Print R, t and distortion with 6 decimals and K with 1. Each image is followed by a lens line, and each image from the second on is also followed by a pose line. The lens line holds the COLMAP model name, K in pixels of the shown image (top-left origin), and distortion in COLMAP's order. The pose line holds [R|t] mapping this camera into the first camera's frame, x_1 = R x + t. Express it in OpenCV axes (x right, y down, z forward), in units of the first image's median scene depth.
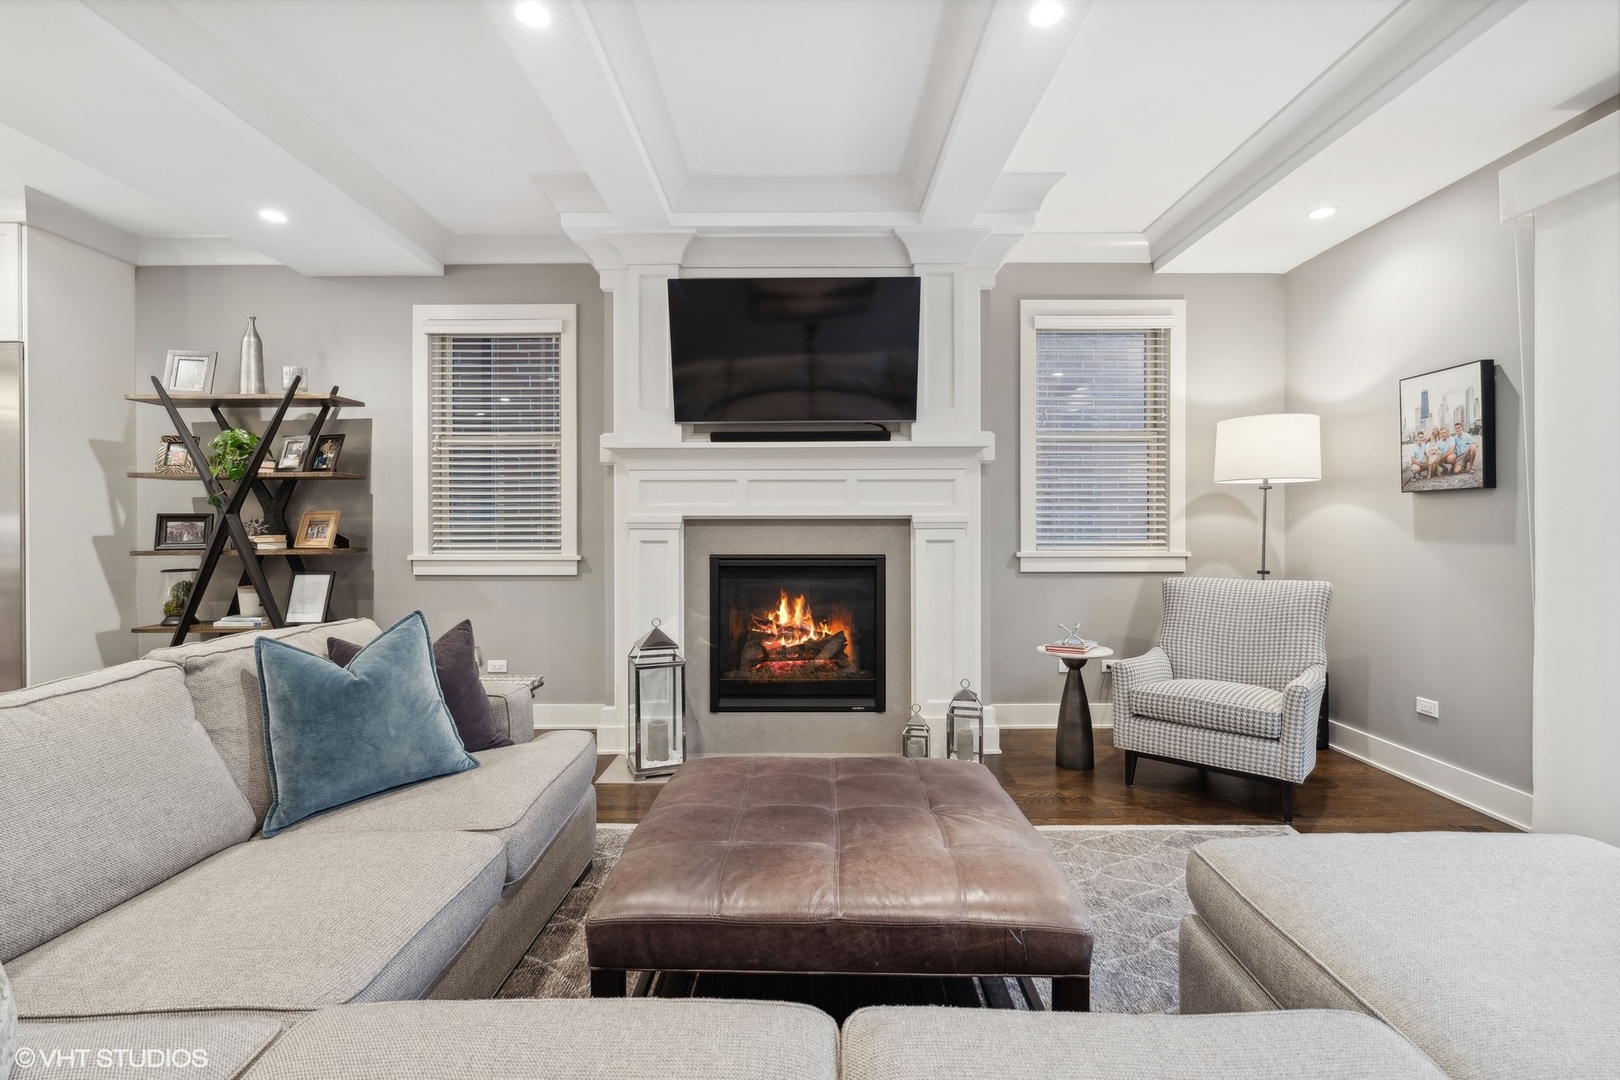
lens RADIAL K [[735.9, 0, 811.1], [0, 735.9, 540.8], [0, 0, 1]] dist [-0.001097, -0.000054]
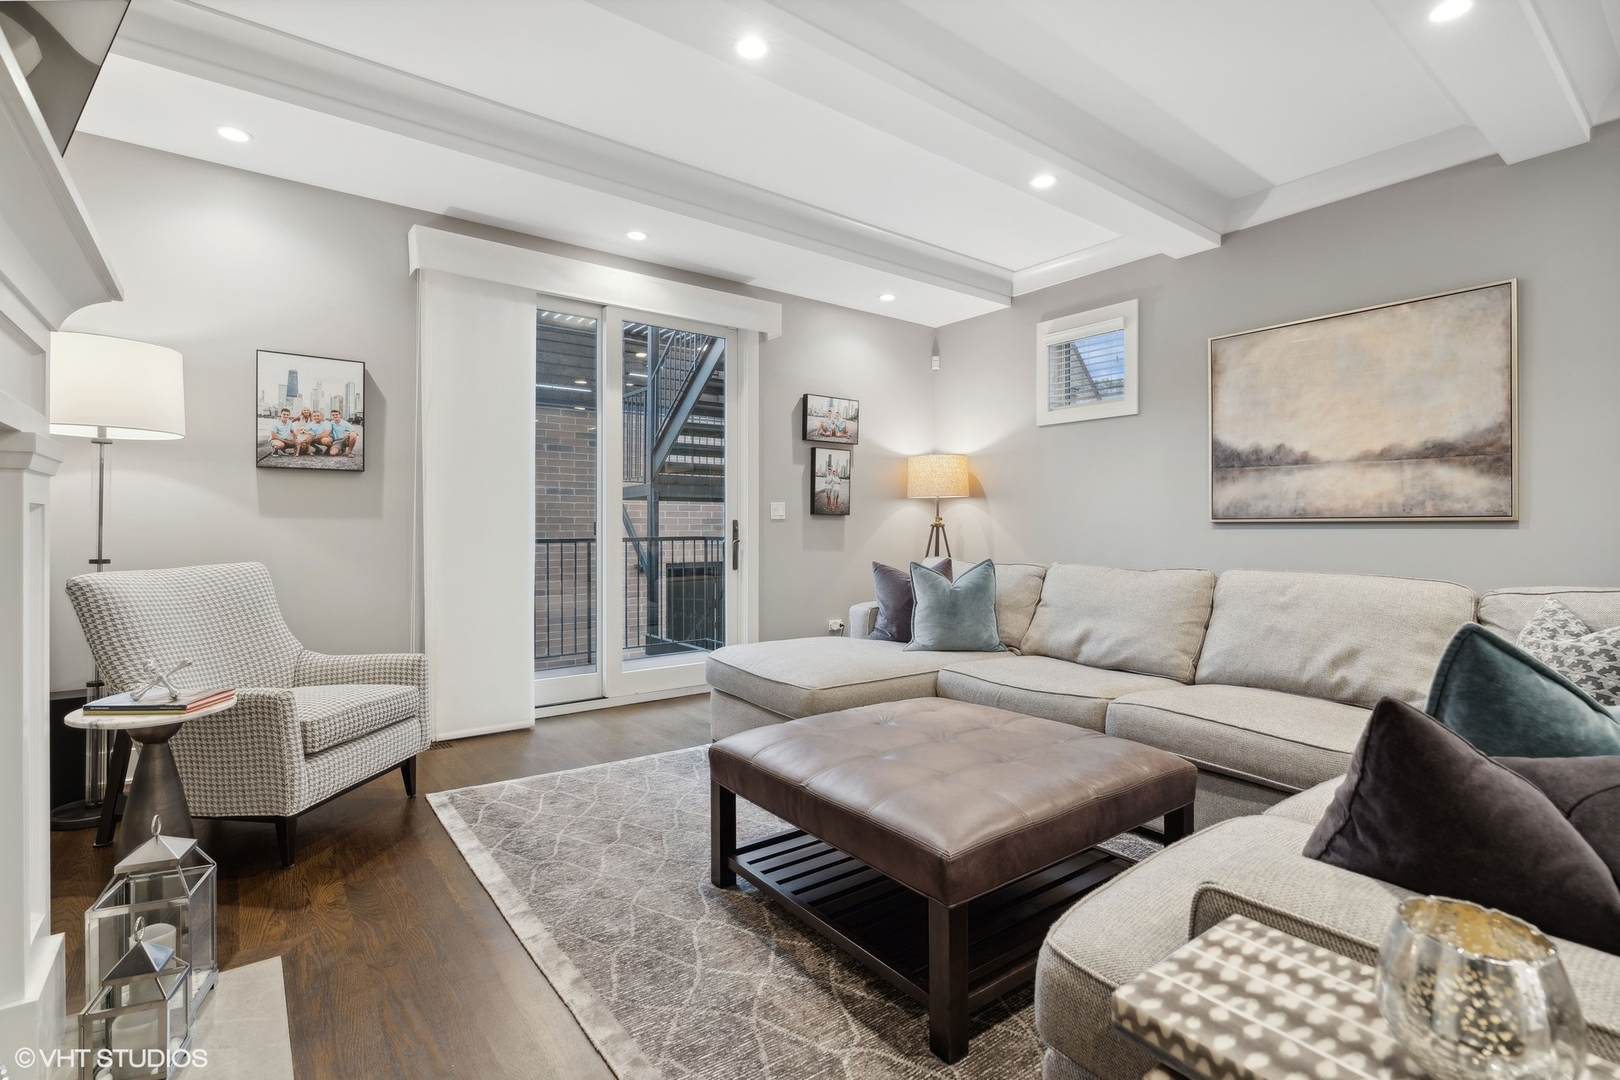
lens RADIAL K [[735.9, 0, 797.9], [0, 735.9, 536.5], [0, 0, 1]] dist [-0.001097, -0.000054]
pose [[-0.596058, -0.003499, 0.802934, -0.342540], [0.018489, 0.999666, 0.018081, 0.018768], [-0.802729, 0.025623, -0.595794, 0.876944]]
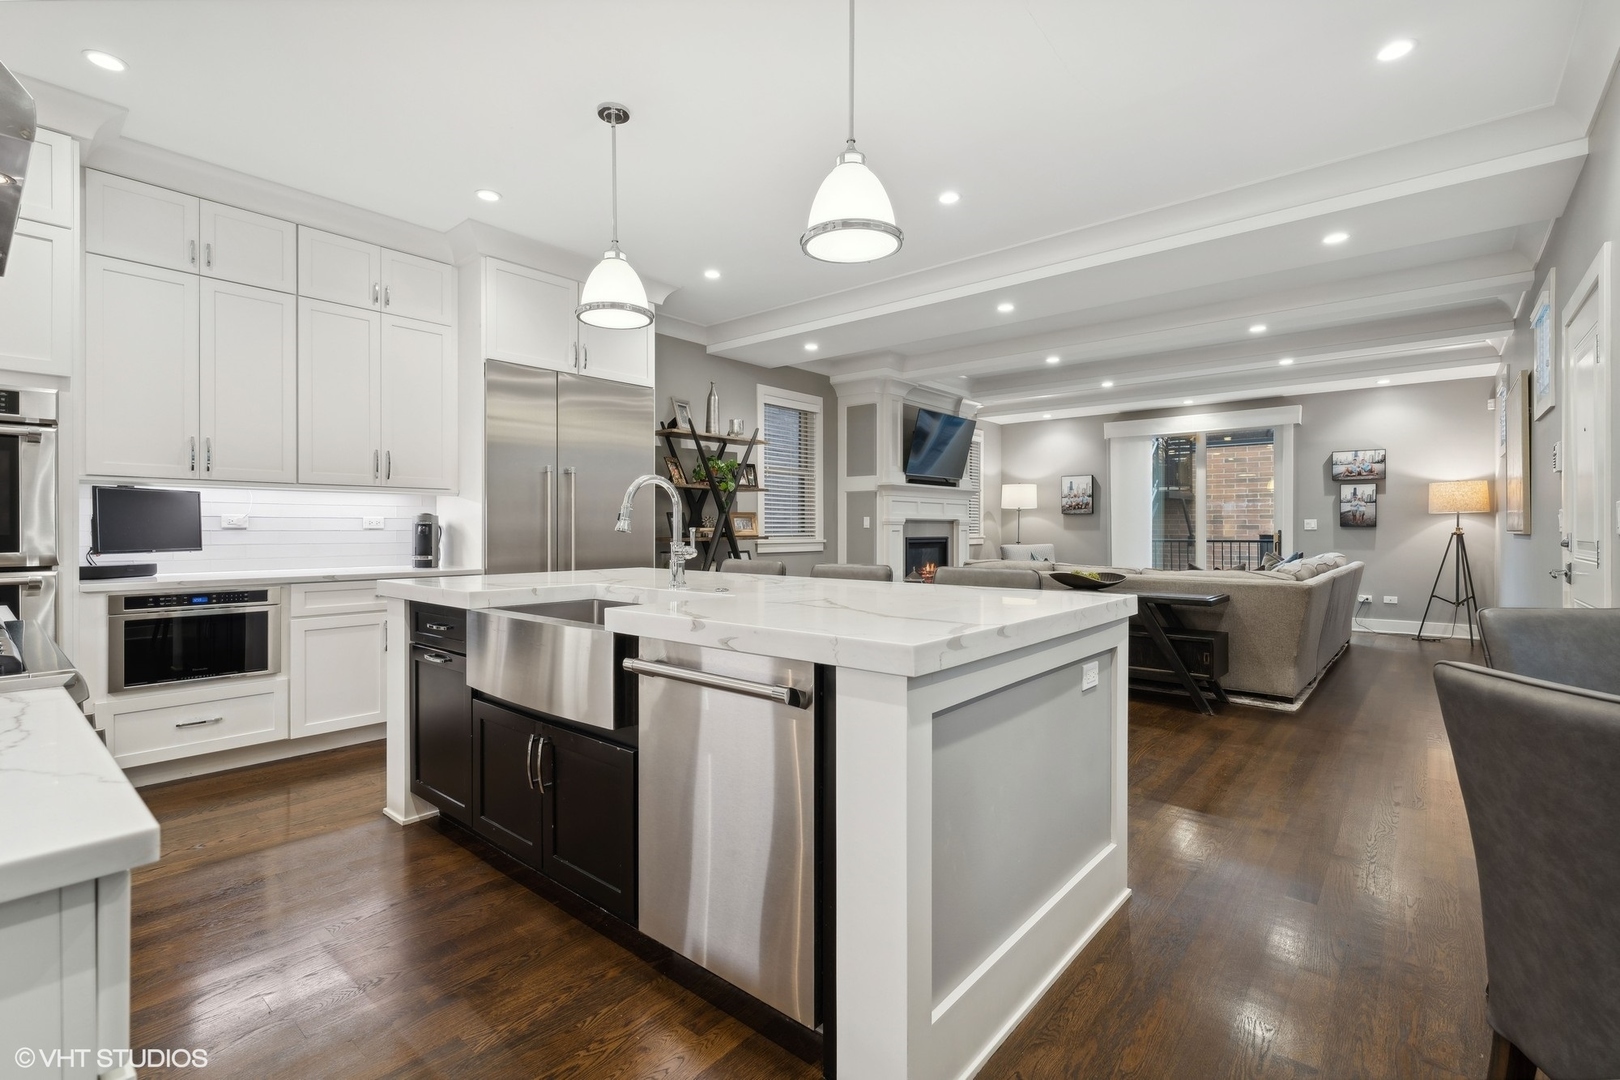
lens RADIAL K [[735.9, 0, 805.3], [0, 735.9, 528.8], [0, 0, 1]] dist [-0.001097, -0.000054]
pose [[0.644495, 0.001533, 0.764607, -1.879400], [0.013181, 0.999827, -0.013115, 0.017814], [-0.764495, 0.018531, 0.644364, -0.113342]]
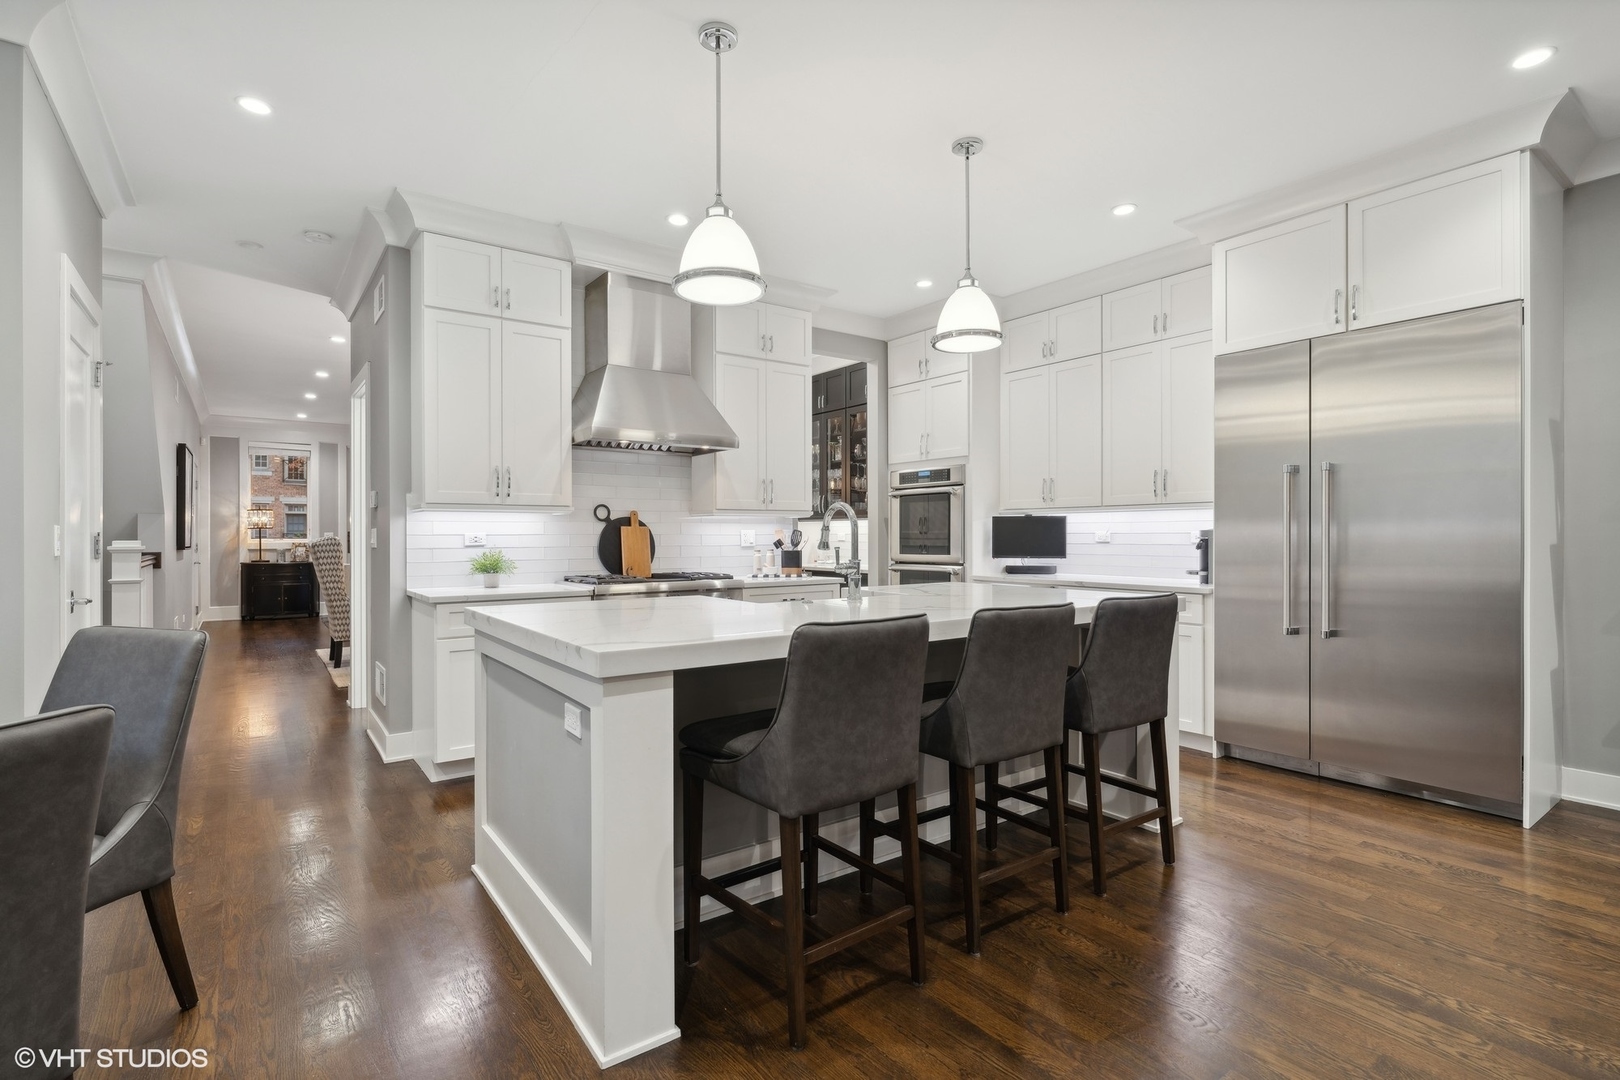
lens RADIAL K [[801.5, 0, 824.8], [0, 801.5, 531.8], [0, 0, 1]] dist [-0.009087, 0.003166]
pose [[0.588091, -0.003168, -0.808789, -0.772213], [-0.012594, 0.999835, -0.013073, 0.000236], [0.808697, 0.017874, 0.587954, -0.102436]]
